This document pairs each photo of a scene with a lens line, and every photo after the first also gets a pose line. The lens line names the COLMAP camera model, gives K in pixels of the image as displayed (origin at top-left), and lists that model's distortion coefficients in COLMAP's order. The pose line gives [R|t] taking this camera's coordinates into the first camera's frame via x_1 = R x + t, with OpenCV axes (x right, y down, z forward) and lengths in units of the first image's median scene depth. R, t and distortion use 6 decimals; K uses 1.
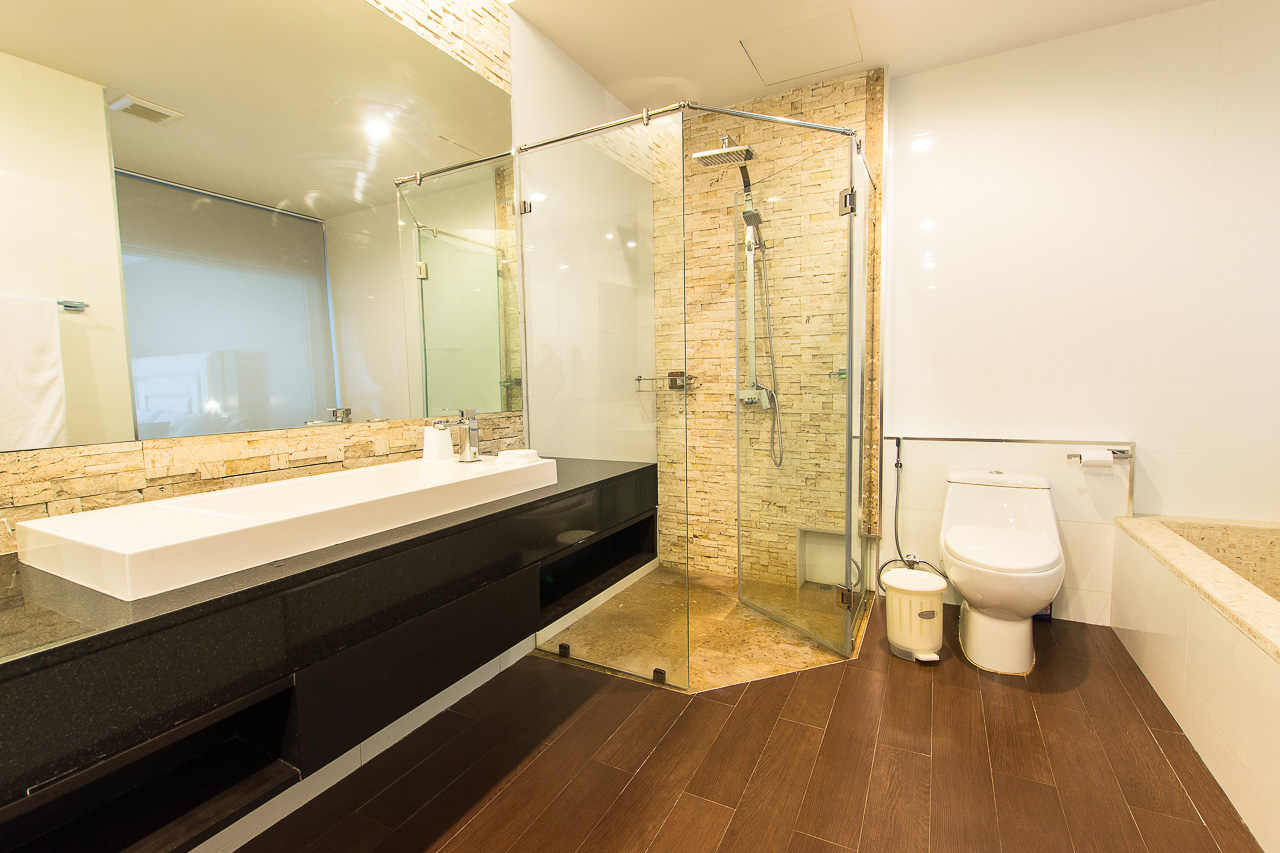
lens RADIAL K [[564.9, 0, 633.9], [0, 564.9, 431.6], [0, 0, 1]] dist [0.001197, -0.001582]
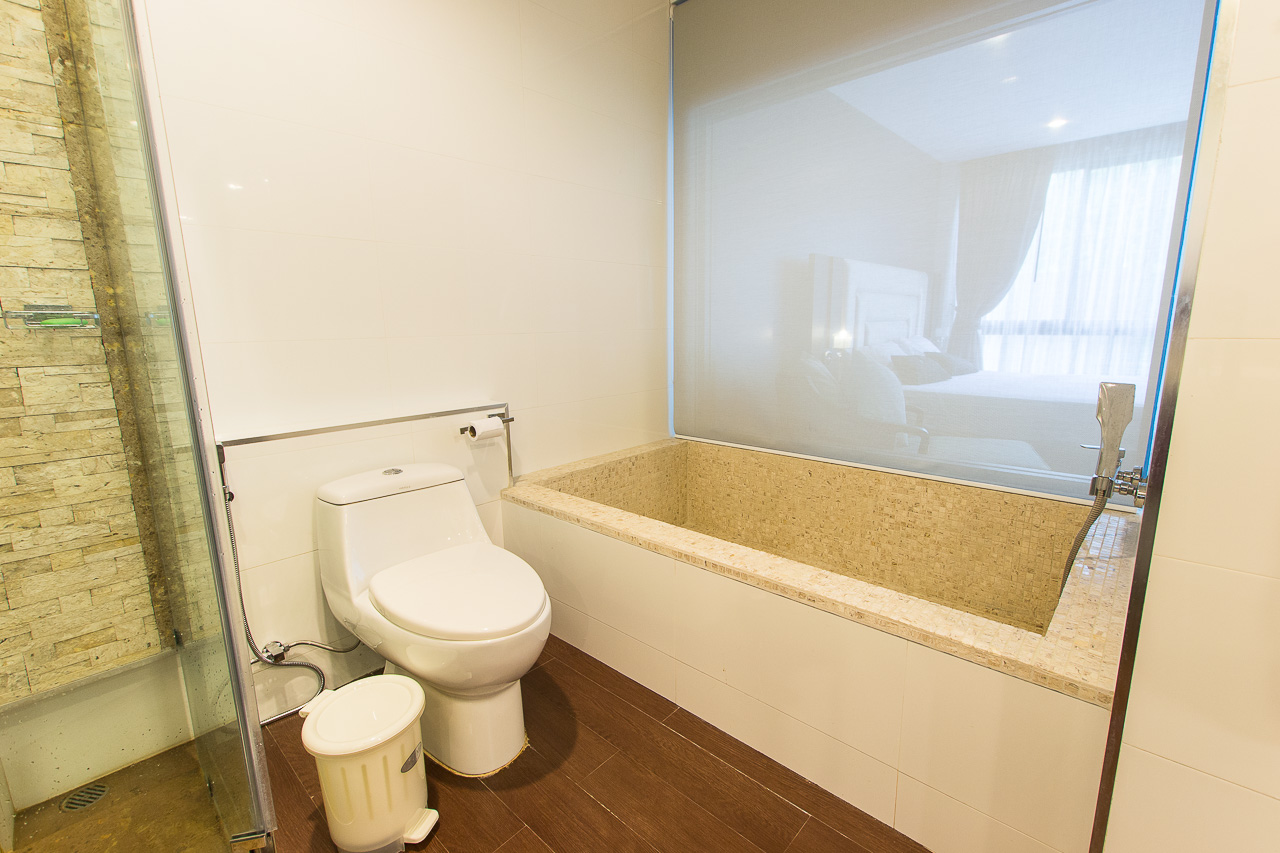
lens RADIAL K [[564.9, 0, 633.9], [0, 564.9, 431.6], [0, 0, 1]] dist [0.001197, -0.001582]
pose [[0.262037, -0.165104, 0.950830, 0.094741], [0.095653, 0.984849, 0.144650, -0.044276], [-0.960306, 0.053045, 0.273860, 0.562088]]
